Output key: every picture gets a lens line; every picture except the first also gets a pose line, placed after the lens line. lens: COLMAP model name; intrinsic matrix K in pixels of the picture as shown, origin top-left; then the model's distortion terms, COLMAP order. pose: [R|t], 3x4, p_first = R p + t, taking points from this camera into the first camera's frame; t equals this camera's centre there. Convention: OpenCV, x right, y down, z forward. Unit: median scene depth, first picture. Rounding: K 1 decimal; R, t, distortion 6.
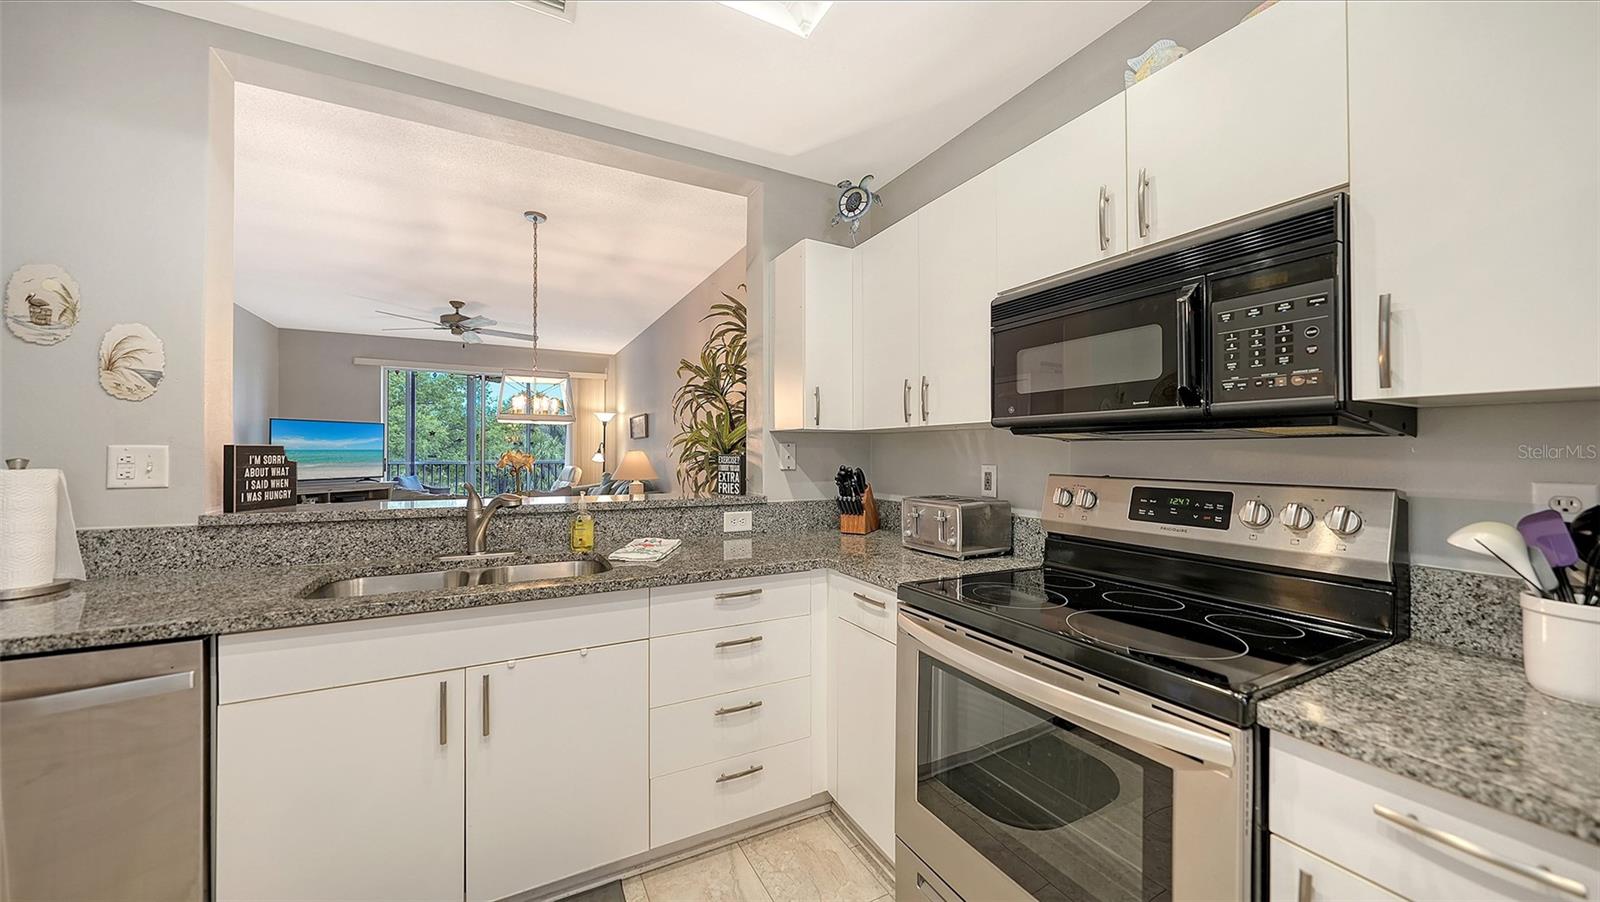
lens RADIAL K [[561.0, 0, 799.5], [0, 561.0, 450.9], [0, 0, 1]] dist [-0.004924, -0.000142]
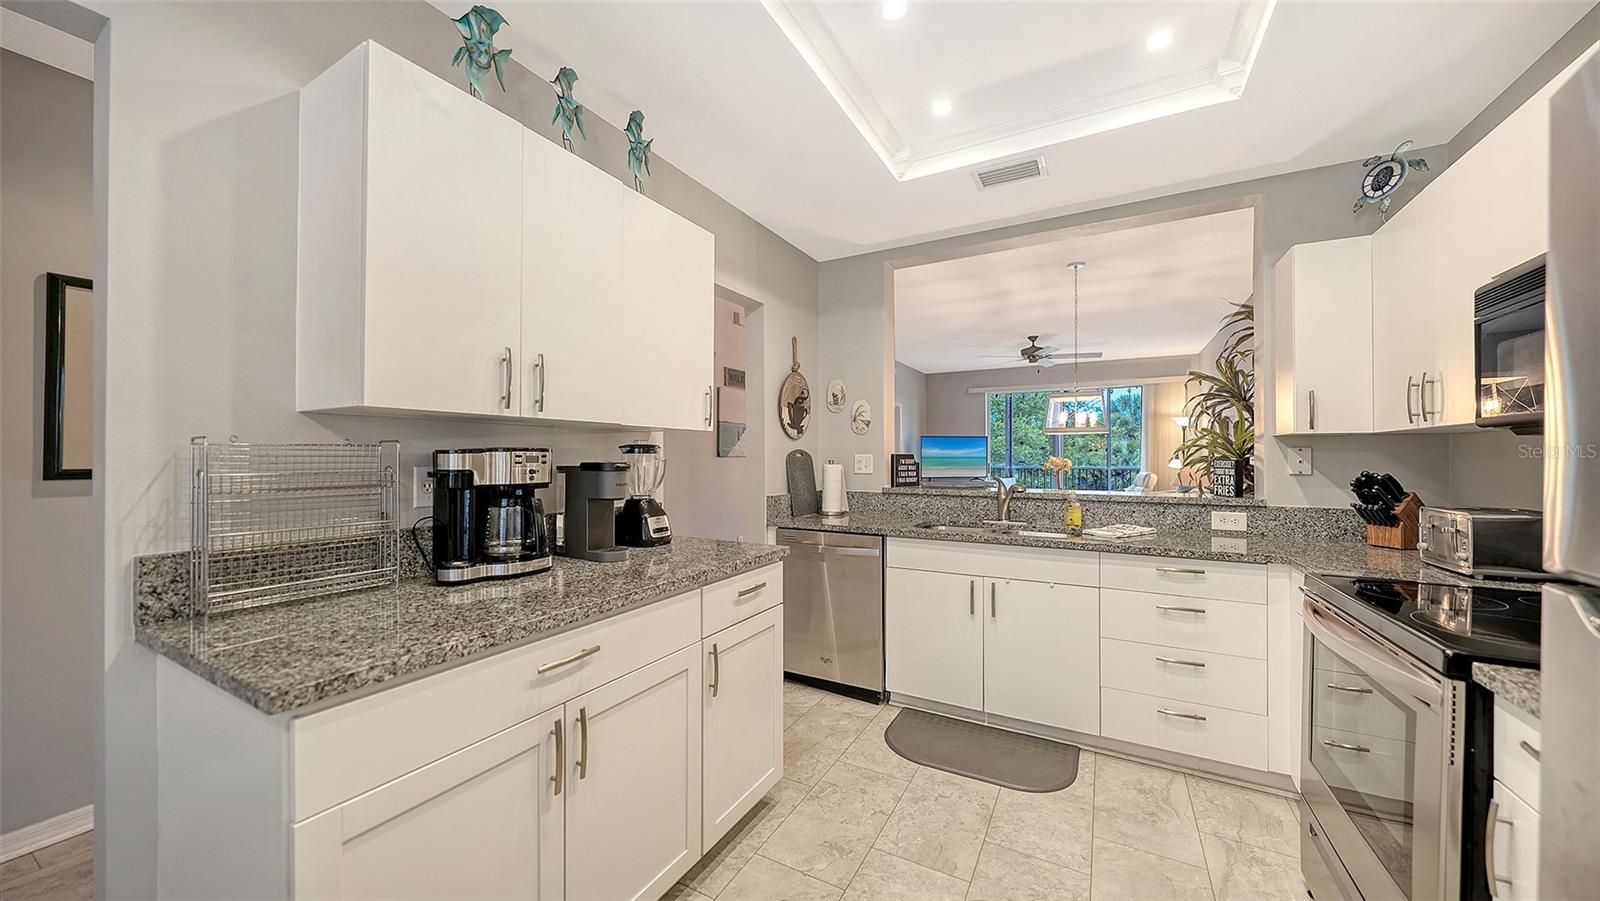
lens RADIAL K [[545.0, 0, 775.1], [0, 545.0, 448.1], [0, 0, 1]] dist [-0.006526, 0.000910]
pose [[0.514043, -0.017130, -0.857593, 0.378202], [0.002818, 0.999829, -0.018282, 0.002158], [0.857760, 0.006981, 0.514003, -0.319307]]
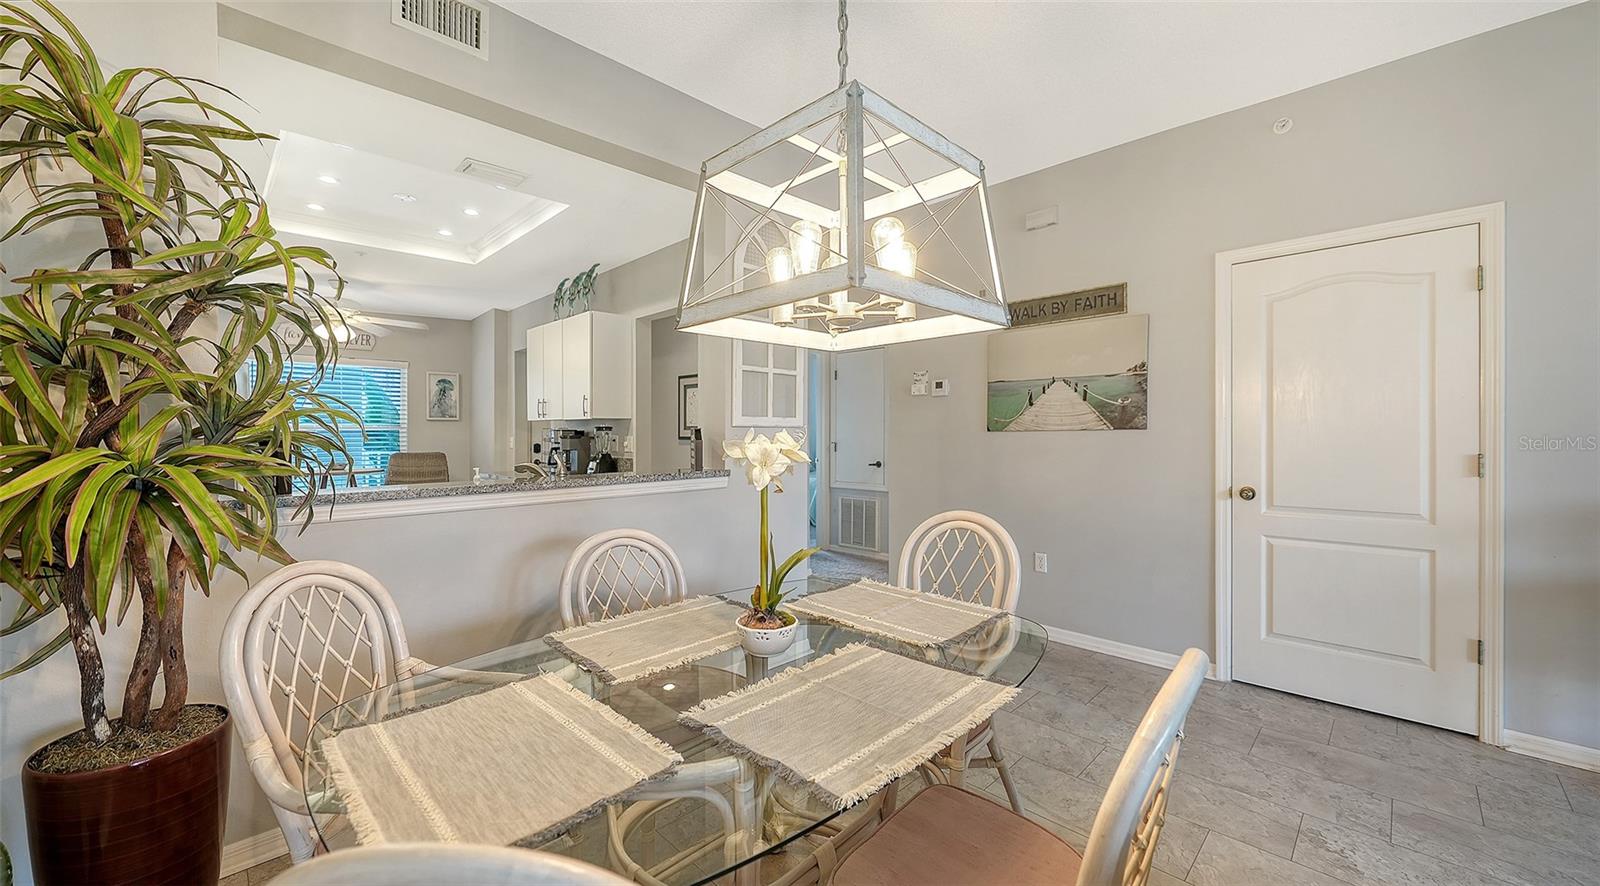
lens RADIAL K [[608.1, 0, 799.5], [0, 608.1, 421.2], [0, 0, 1]] dist [-0.007526, 0.000901]
pose [[-0.953171, -0.009714, -0.302276, -0.599691], [-0.002592, 0.999710, -0.023955, 0.011442], [0.302420, -0.022050, -0.952920, 2.285384]]
